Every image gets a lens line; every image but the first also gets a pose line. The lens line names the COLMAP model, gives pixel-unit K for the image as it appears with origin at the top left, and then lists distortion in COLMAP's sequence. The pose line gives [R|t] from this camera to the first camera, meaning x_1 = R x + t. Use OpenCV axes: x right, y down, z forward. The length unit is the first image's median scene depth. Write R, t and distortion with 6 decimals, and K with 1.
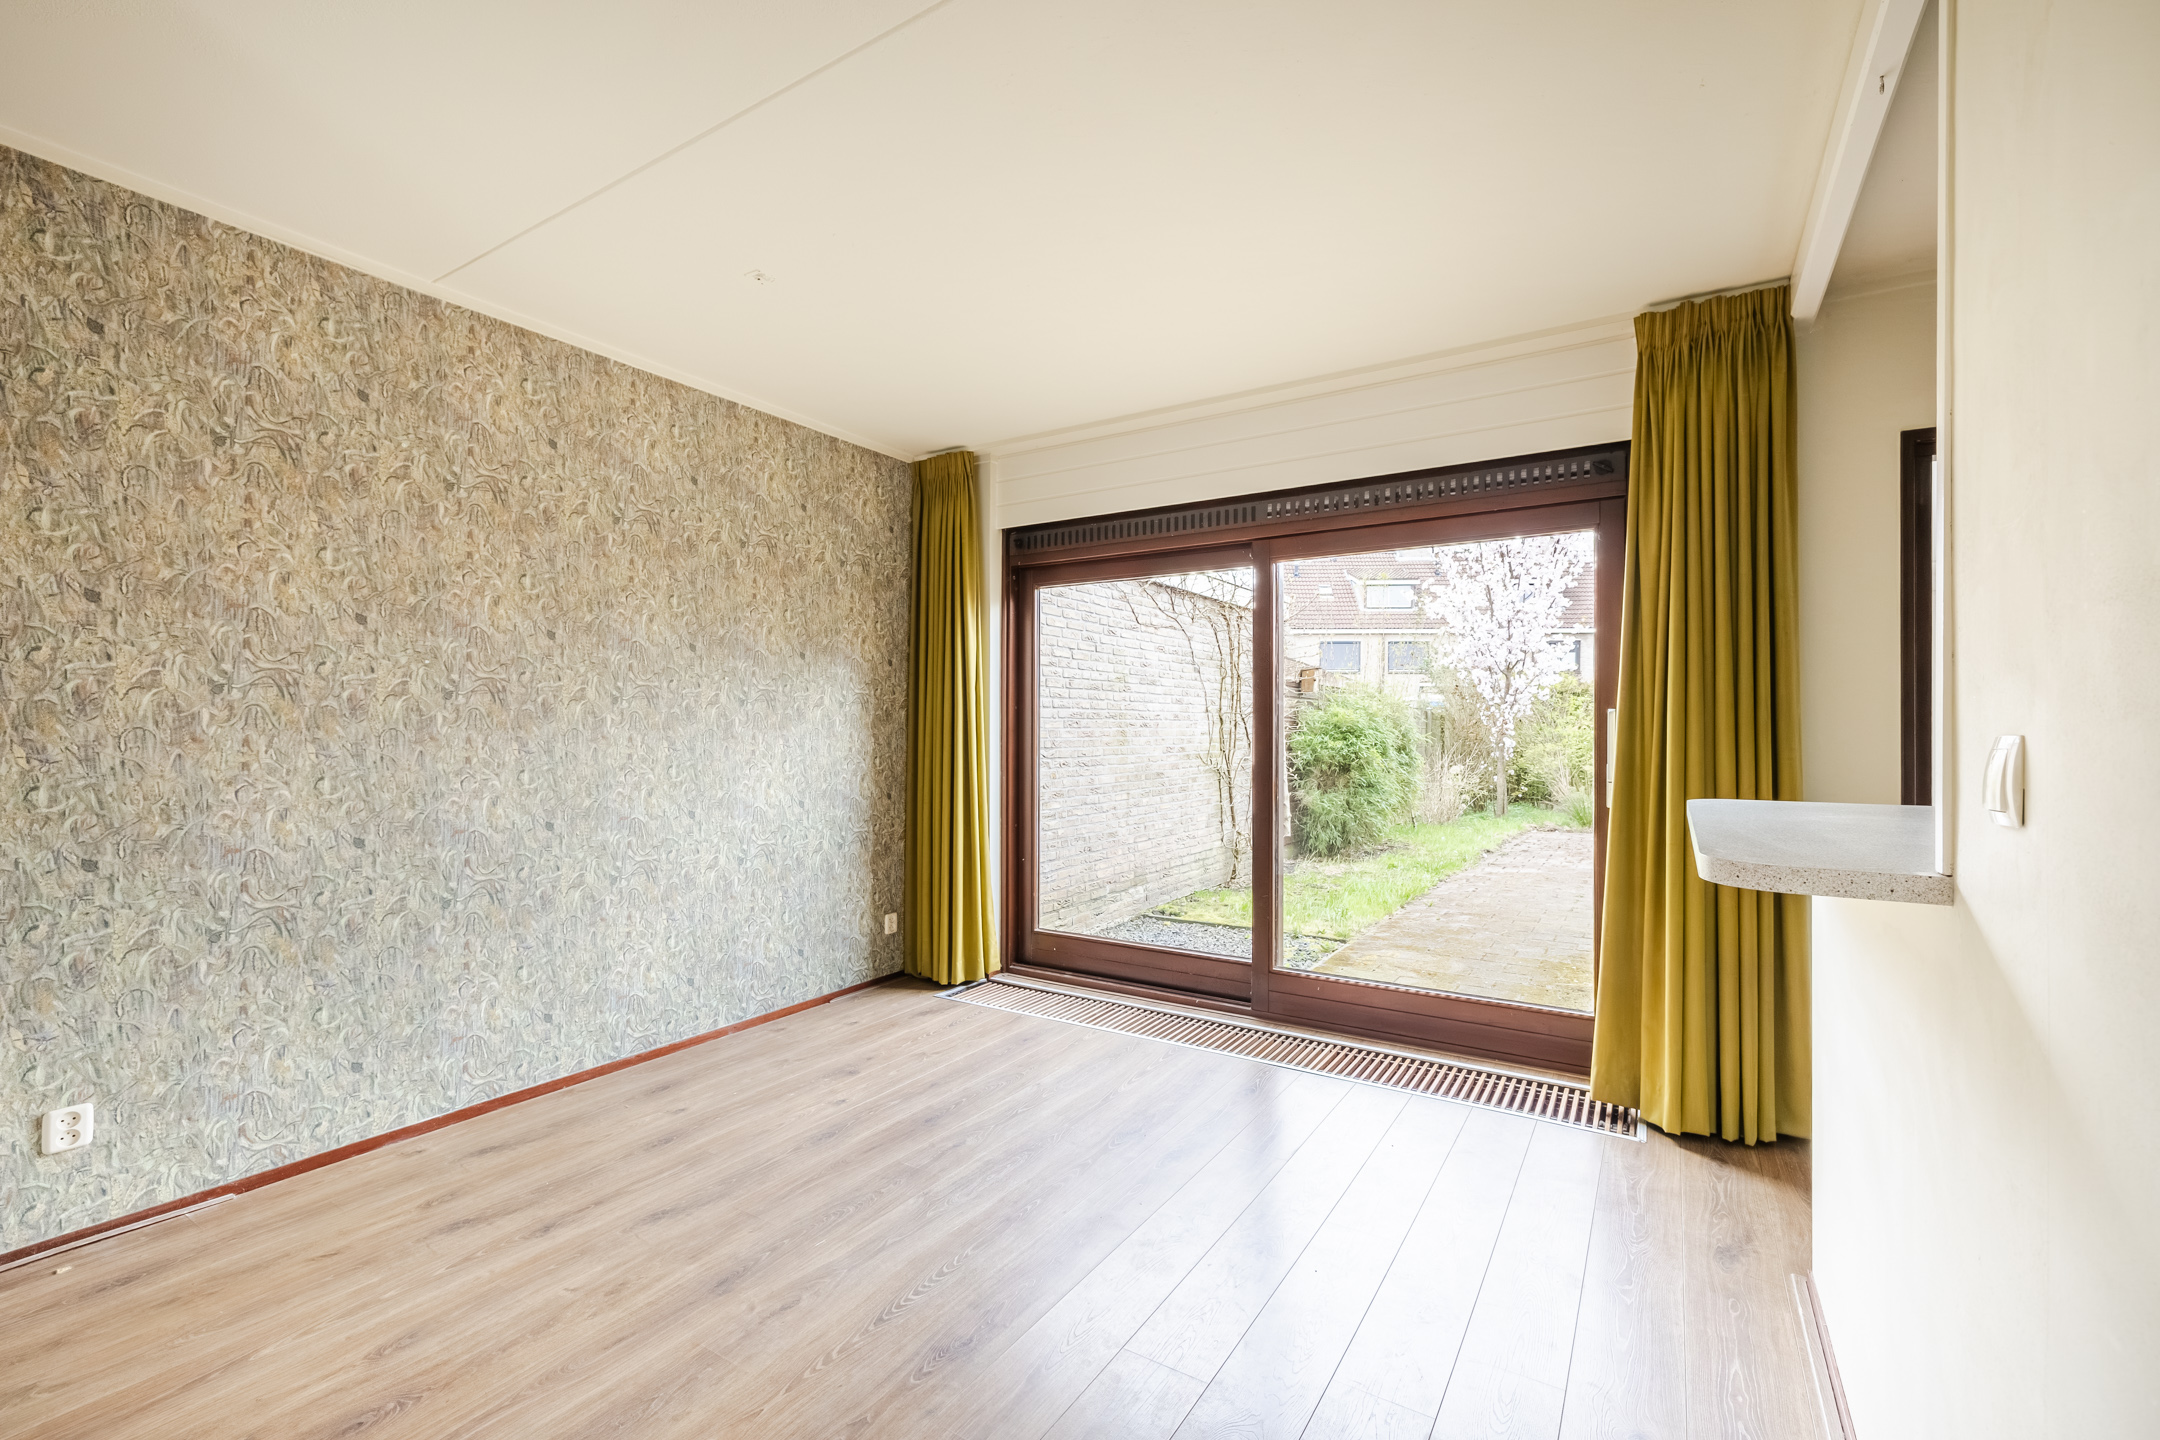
lens RADIAL K [[925.8, 0, 1077.6], [0, 925.8, 726.3], [0, 0, 1]] dist [-0.000359, 0.000003]
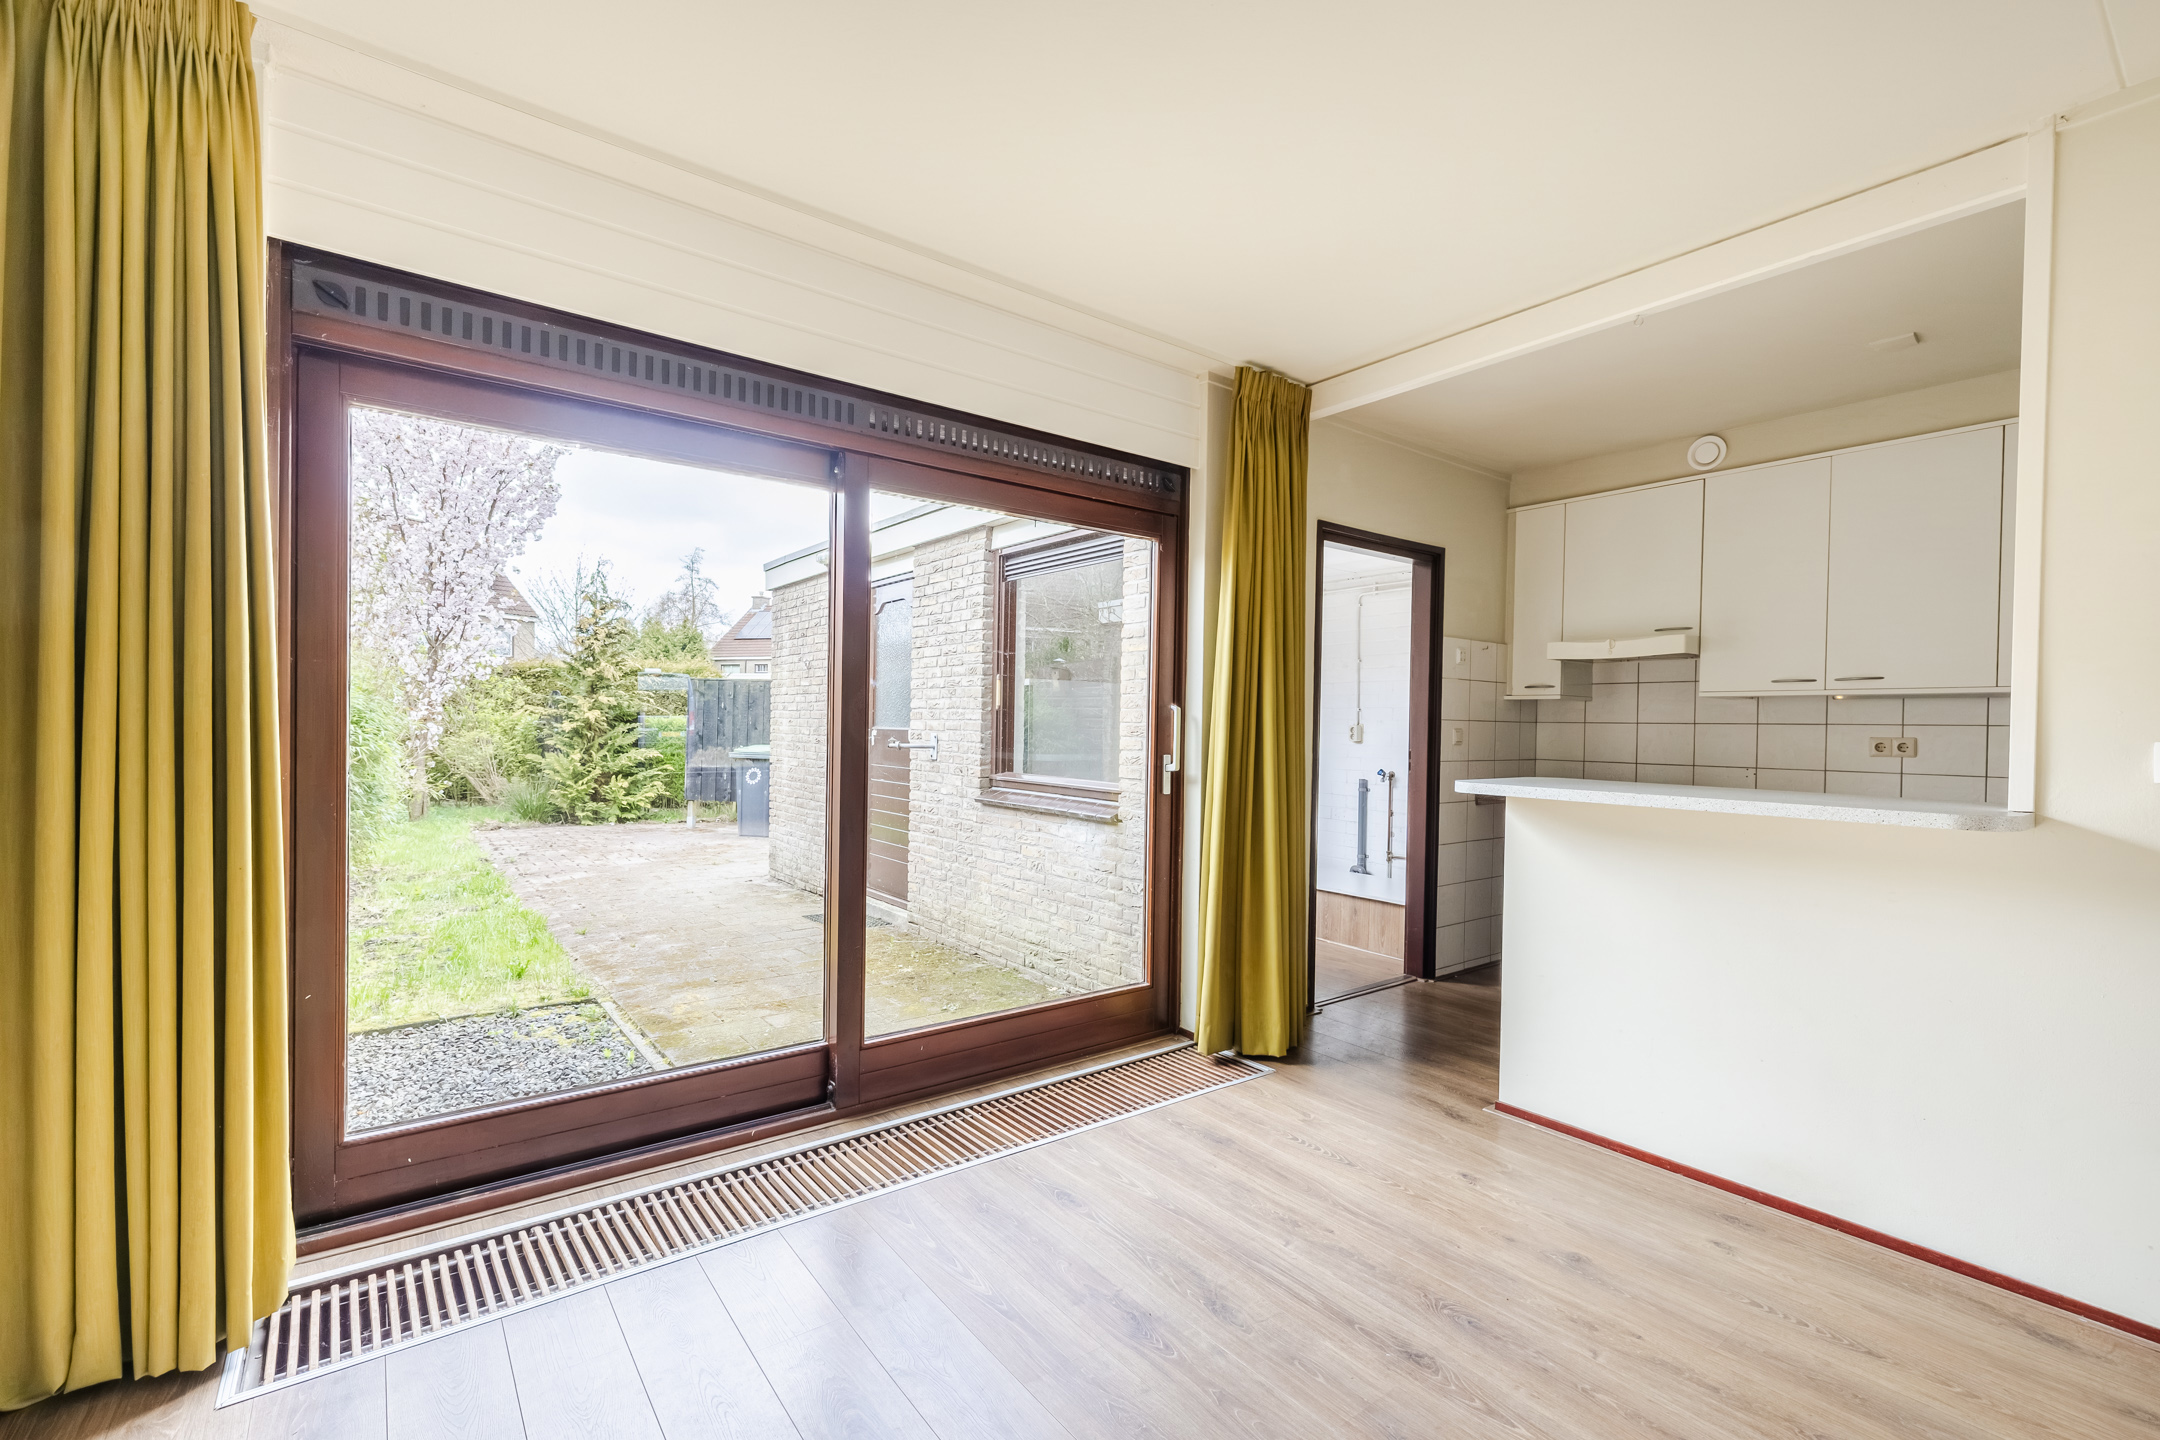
lens RADIAL K [[925.8, 0, 1074.0], [0, 925.8, 741.3], [0, 0, 1]] dist [-0.000359, 0.000003]
pose [[0.340019, -0.010301, 0.940362, -0.353698], [-0.020951, 0.999609, 0.018526, 0.002855], [-0.940185, -0.026001, 0.339670, 0.497861]]
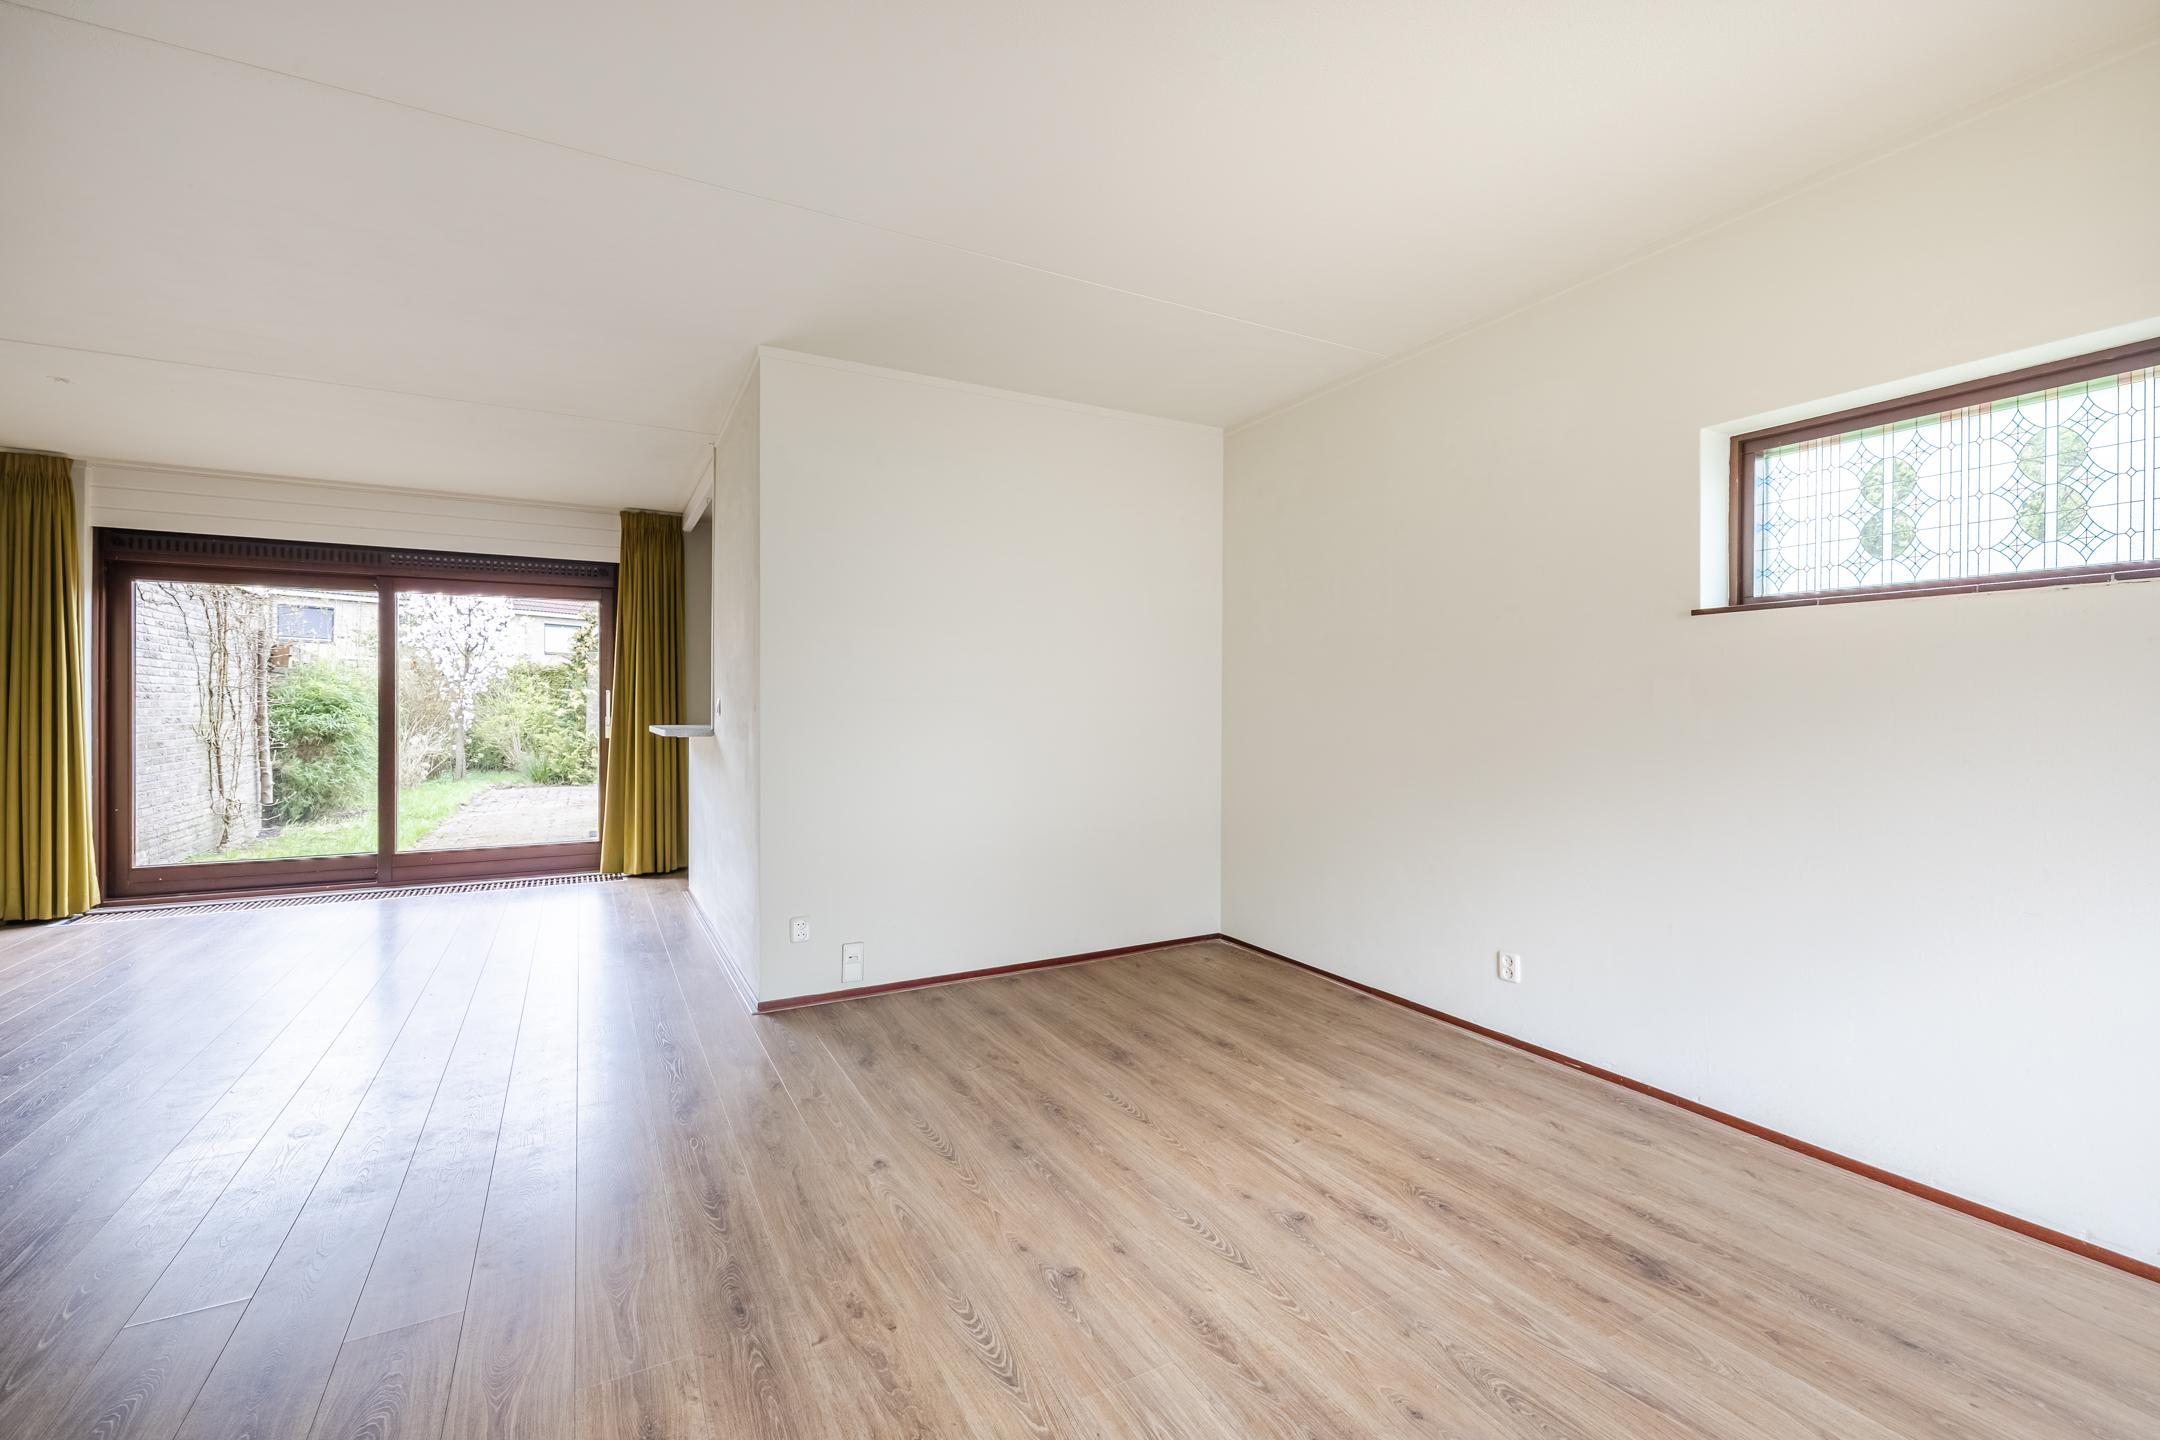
lens RADIAL K [[925.8, 0, 1091.1], [0, 925.8, 708.9], [0, 0, 1]] dist [-0.000359, 0.000003]
pose [[0.476736, -0.002939, 0.879041, -0.498543], [-0.002751, 0.999985, 0.004835, 0.006220], [-0.879042, -0.004723, 0.476721, -0.642815]]
